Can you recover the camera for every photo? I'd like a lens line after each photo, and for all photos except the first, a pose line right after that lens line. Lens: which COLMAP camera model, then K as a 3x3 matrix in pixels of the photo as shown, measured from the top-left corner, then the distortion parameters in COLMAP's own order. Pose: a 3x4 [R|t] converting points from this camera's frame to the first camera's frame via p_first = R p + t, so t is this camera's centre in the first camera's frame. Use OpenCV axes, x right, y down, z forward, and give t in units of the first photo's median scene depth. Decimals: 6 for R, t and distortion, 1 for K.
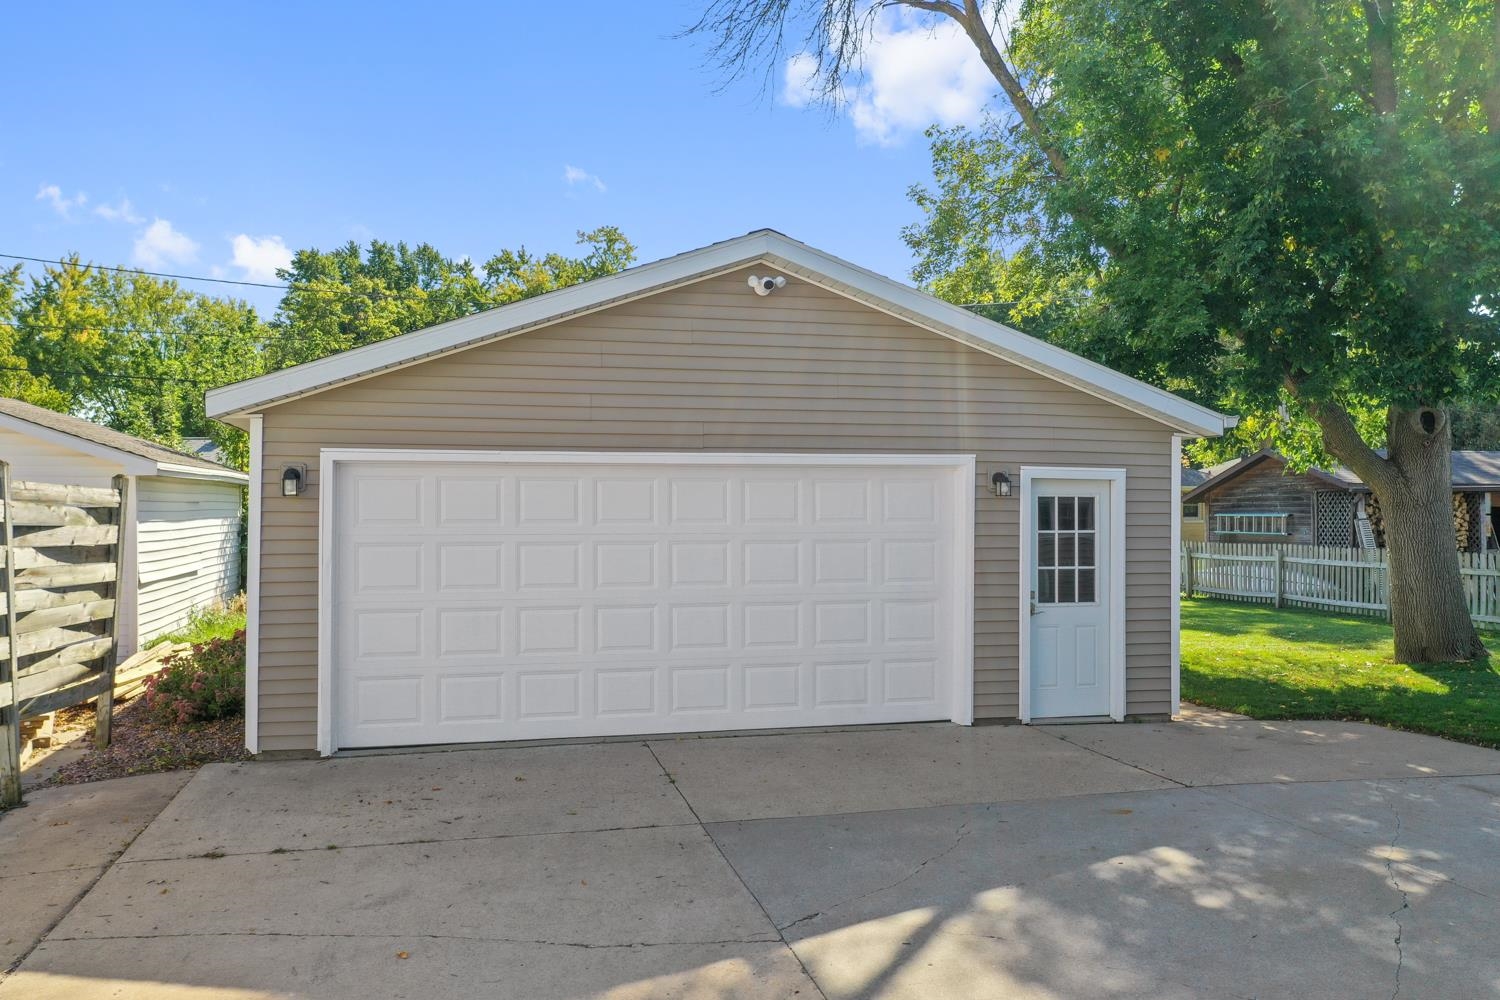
lens RADIAL K [[1200.7, 0, 750.0], [0, 1200.7, 500.0], [0, 0, 1]] dist [-0.002460, 0.000195]
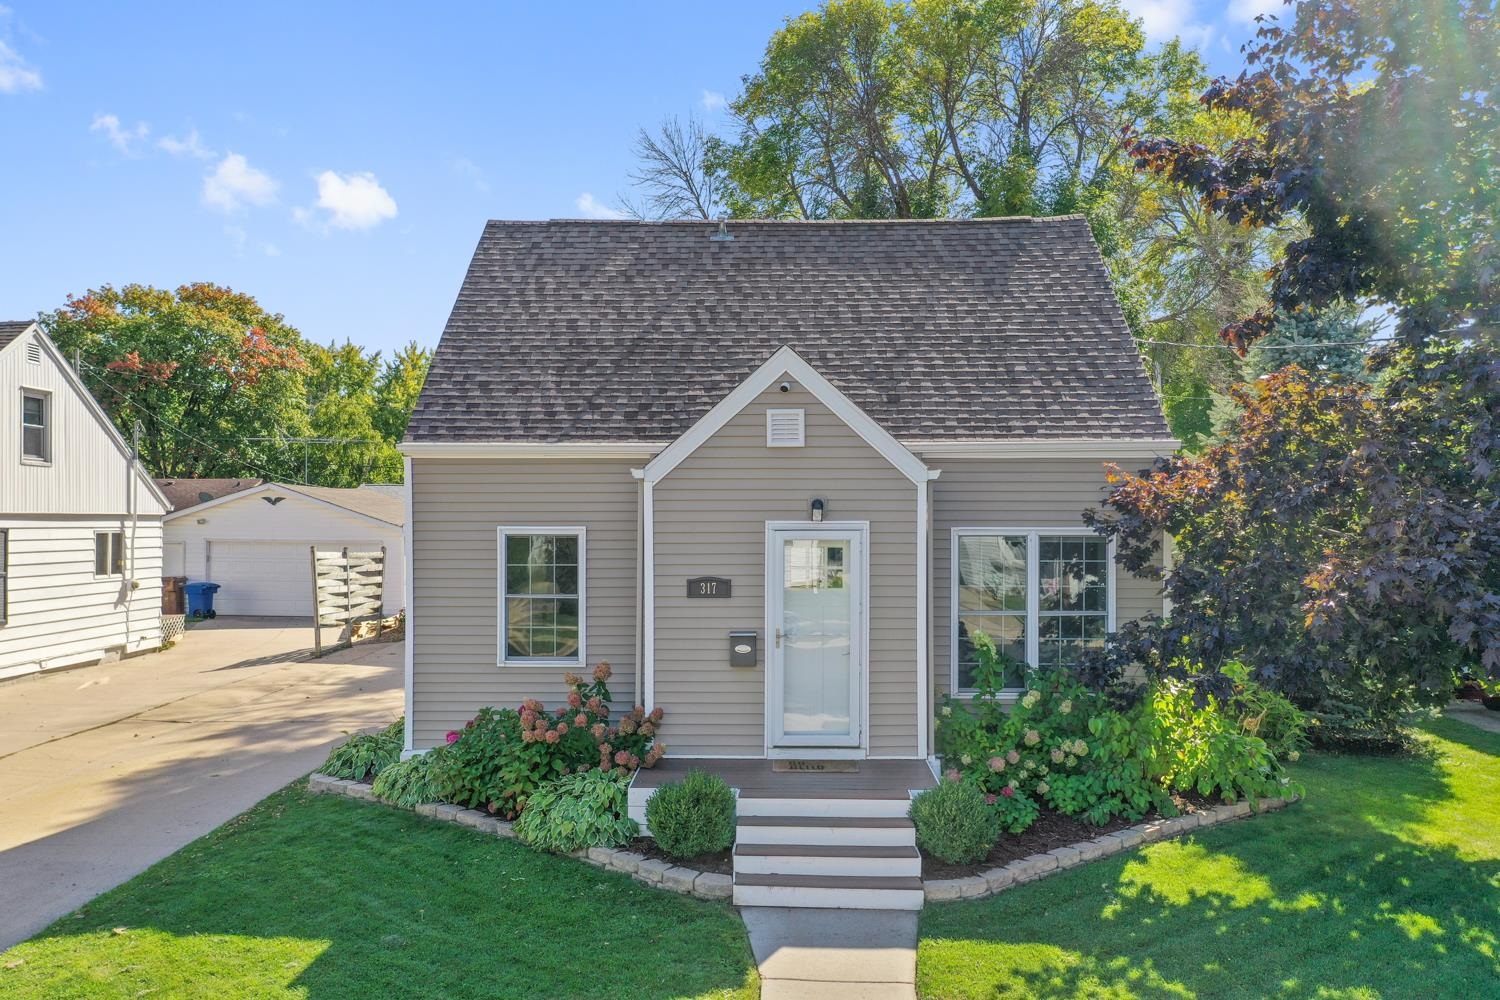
lens RADIAL K [[1200.7, 0, 750.0], [0, 1200.7, 500.0], [0, 0, 1]] dist [-0.002460, 0.000195]
pose [[0.967649, 0.000934, -0.252297, 1.052429], [-0.002190, 0.999987, -0.004698, -0.118852], [0.252289, 0.005098, 0.967638, -1.574195]]
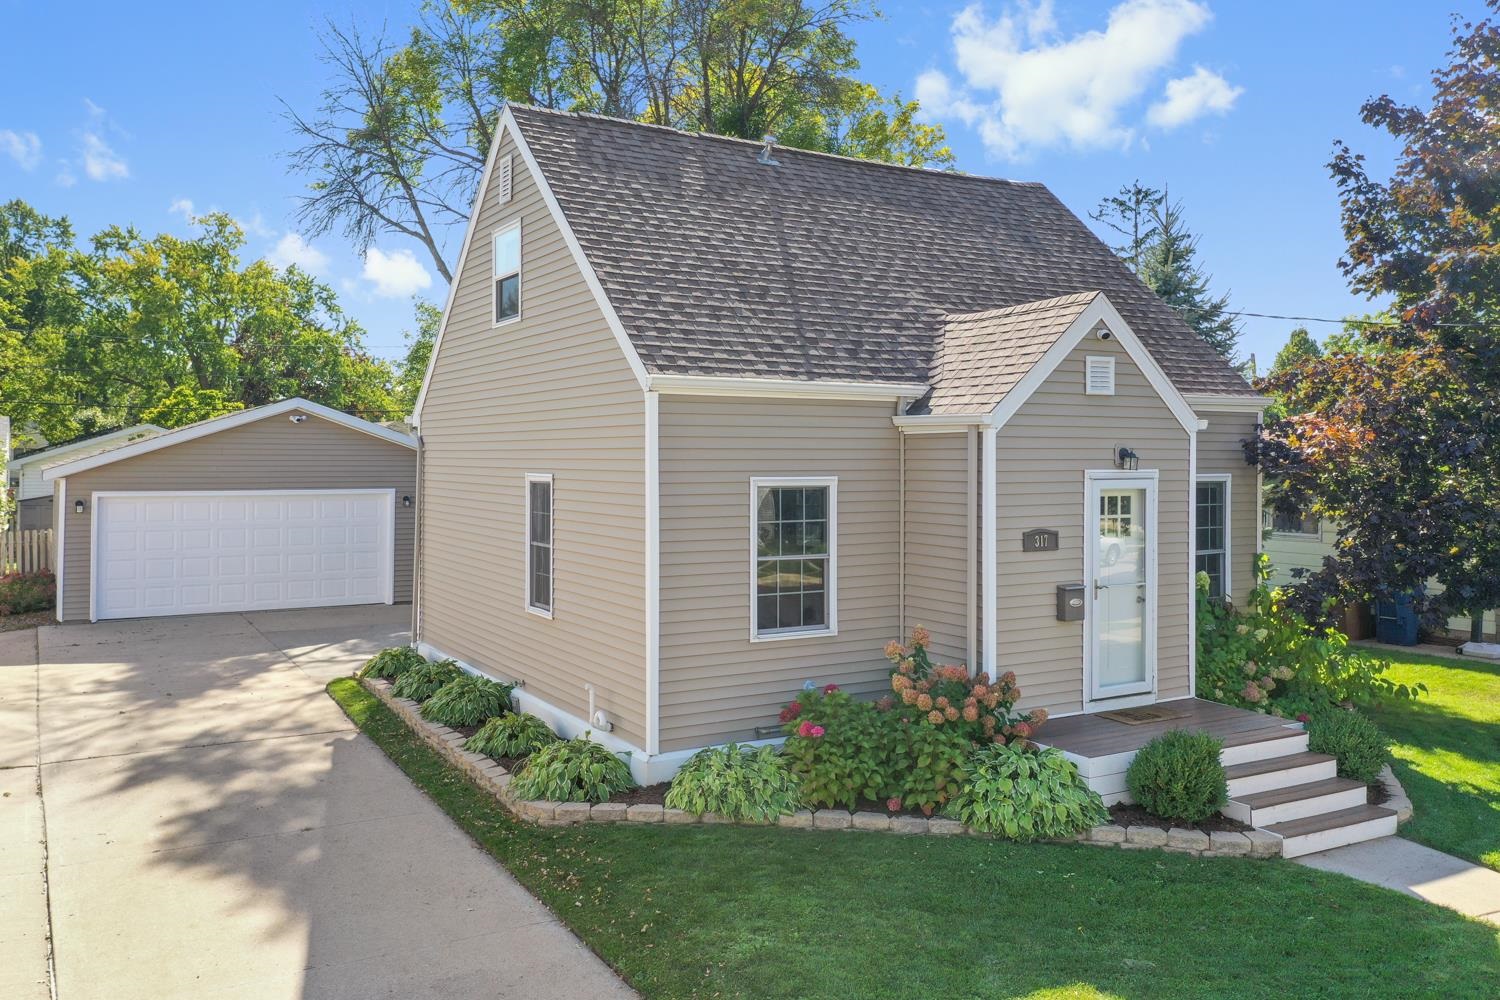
lens RADIAL K [[1210.1, 0, 748.4], [0, 1210.1, 446.7], [0, 0, 1]] dist [0.015642, -0.002011]
pose [[0.956289, 0.007698, 0.292322, 0.154392], [-0.007904, 0.999969, -0.000475, -0.123159], [-0.292317, -0.001857, 0.956320, -1.451137]]
